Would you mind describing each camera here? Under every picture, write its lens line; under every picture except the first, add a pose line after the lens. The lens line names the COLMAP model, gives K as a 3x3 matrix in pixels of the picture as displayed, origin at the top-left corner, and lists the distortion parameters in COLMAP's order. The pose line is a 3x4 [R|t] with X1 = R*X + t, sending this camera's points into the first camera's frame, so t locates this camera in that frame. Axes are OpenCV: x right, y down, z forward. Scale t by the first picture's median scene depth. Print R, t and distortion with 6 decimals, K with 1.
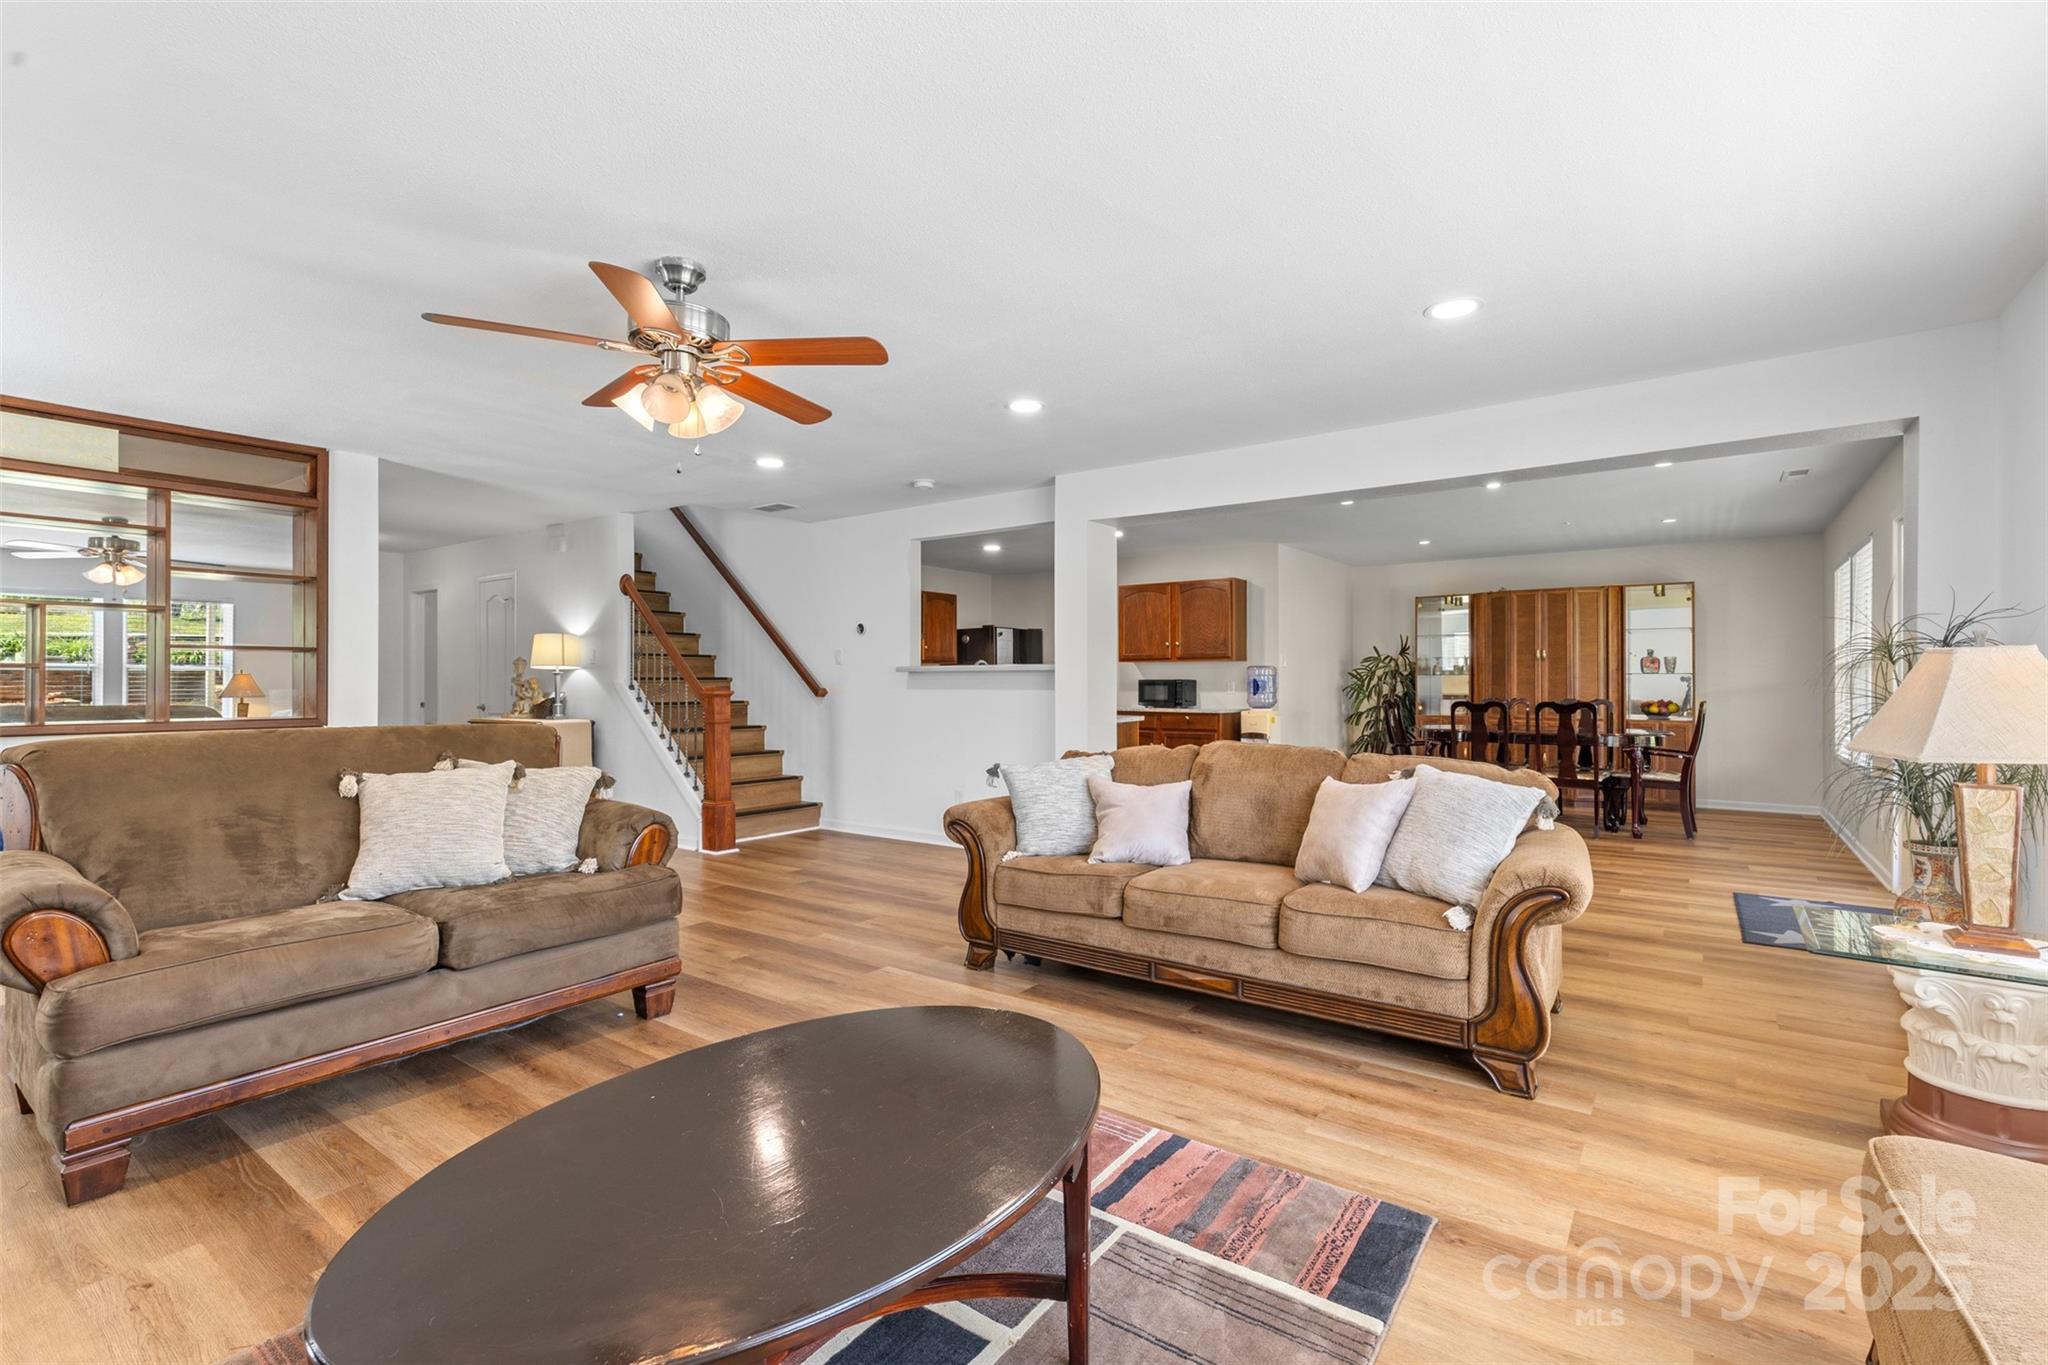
lens RADIAL K [[916.1, 0, 1024.7], [0, 916.1, 677.4], [0, 0, 1]] dist [0.003329, -0.000231]
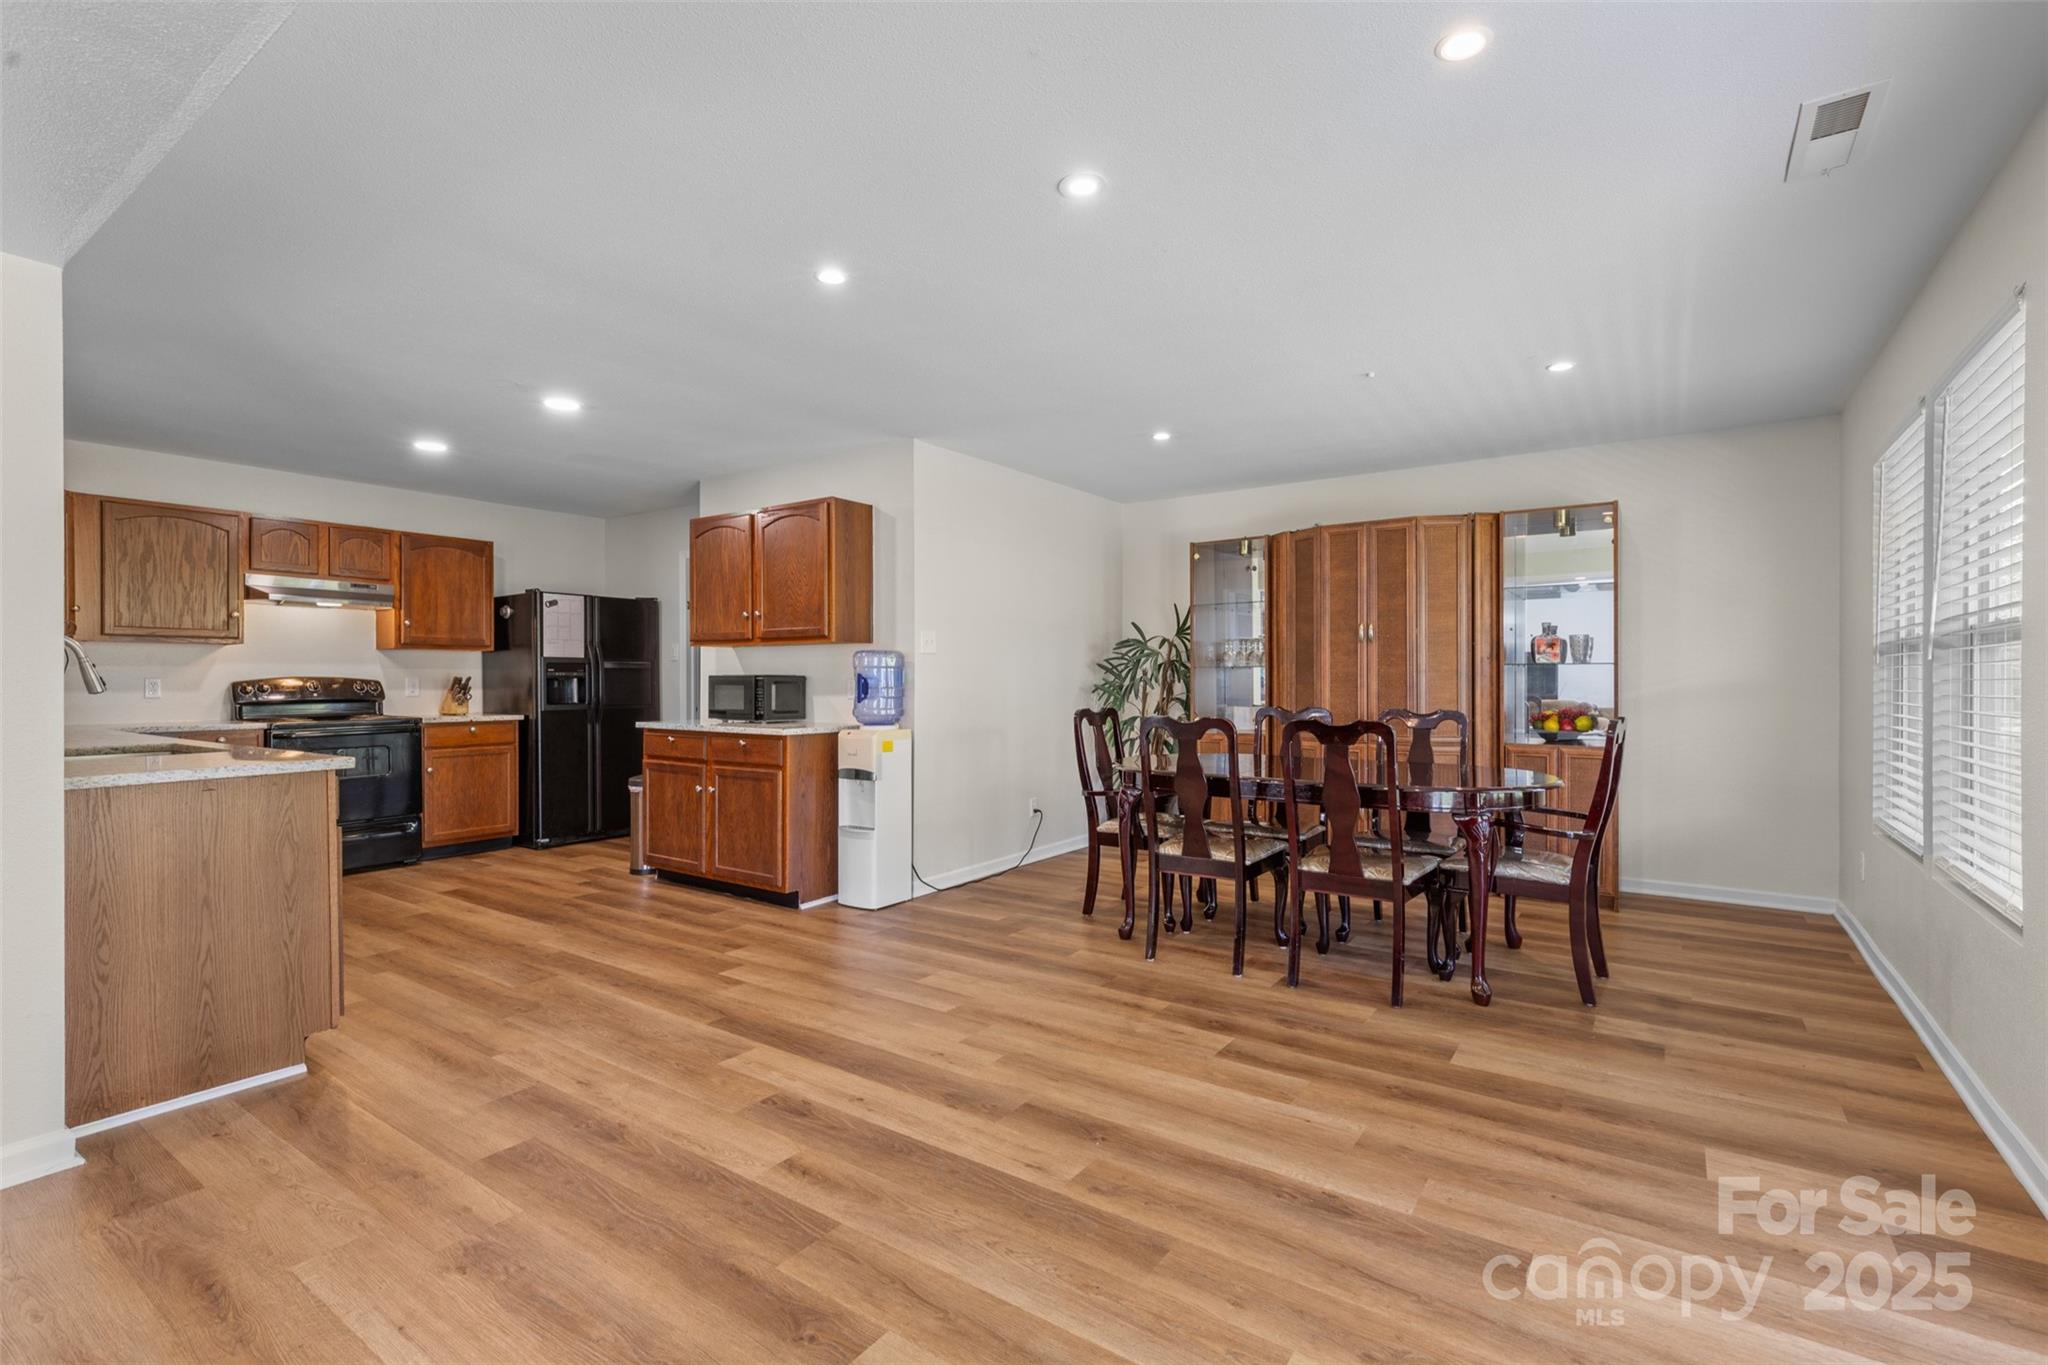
lens RADIAL K [[916.1, 0, 1024.7], [0, 916.1, 677.4], [0, 0, 1]] dist [0.003329, -0.000231]
pose [[0.999733, -0.000626, 0.023111, 0.328688], [0.000565, 0.999996, 0.002656, 0.002505], [-0.023112, -0.002642, 0.999729, 0.414567]]
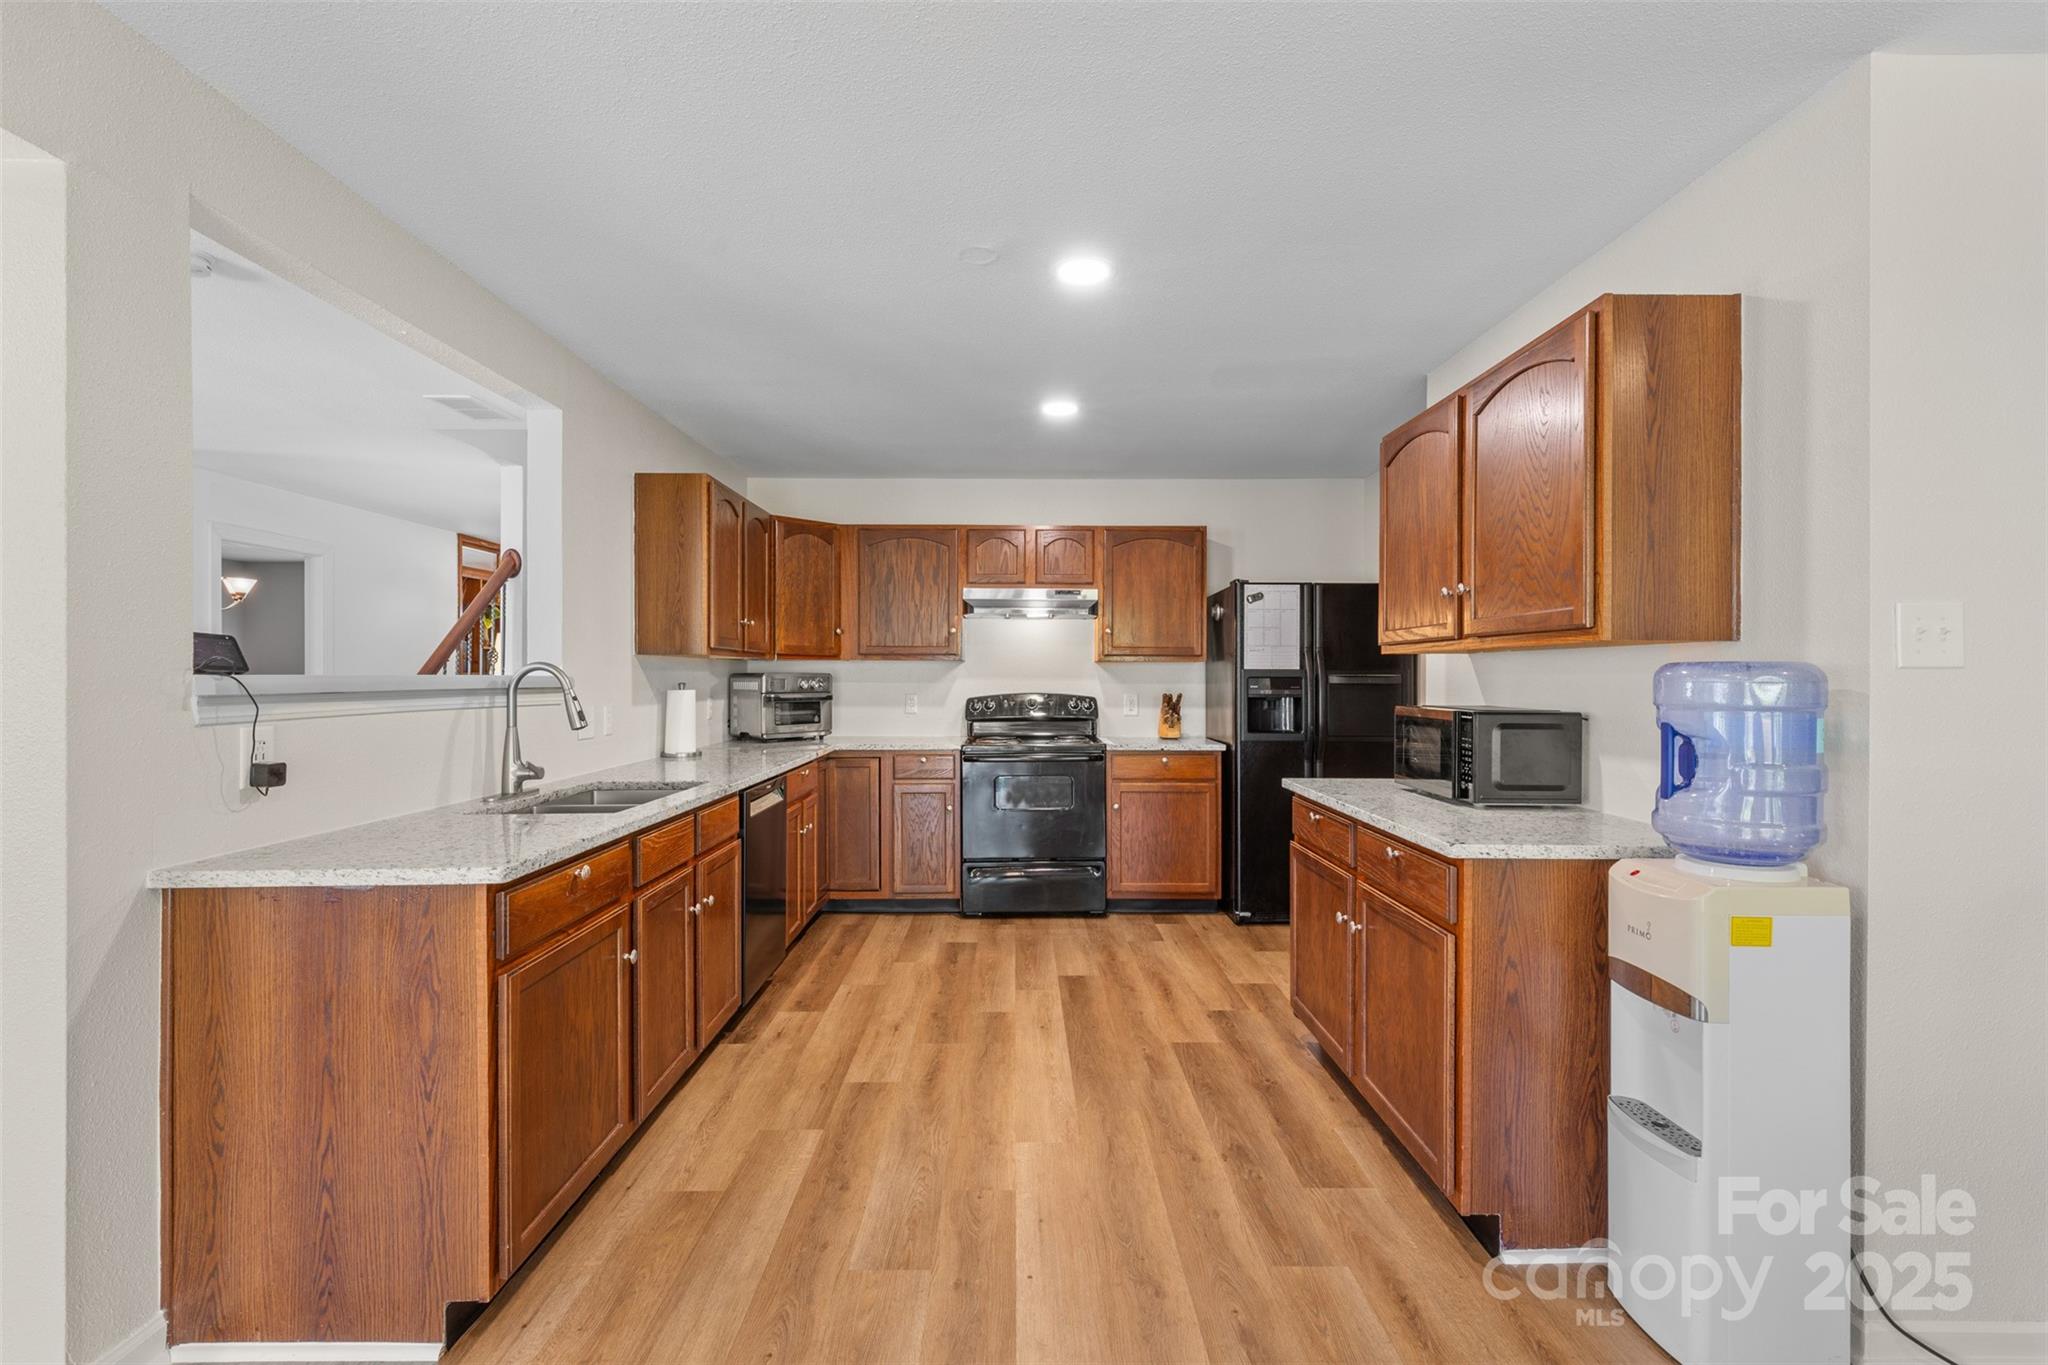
lens RADIAL K [[916.1, 0, 1024.7], [0, 916.1, 677.4], [0, 0, 1]] dist [0.003329, -0.000231]
pose [[0.596185, 0.002515, -0.802843, 0.324154], [0.001931, 0.999988, 0.004566, -0.009981], [0.802845, -0.004273, 0.596173, 0.719215]]
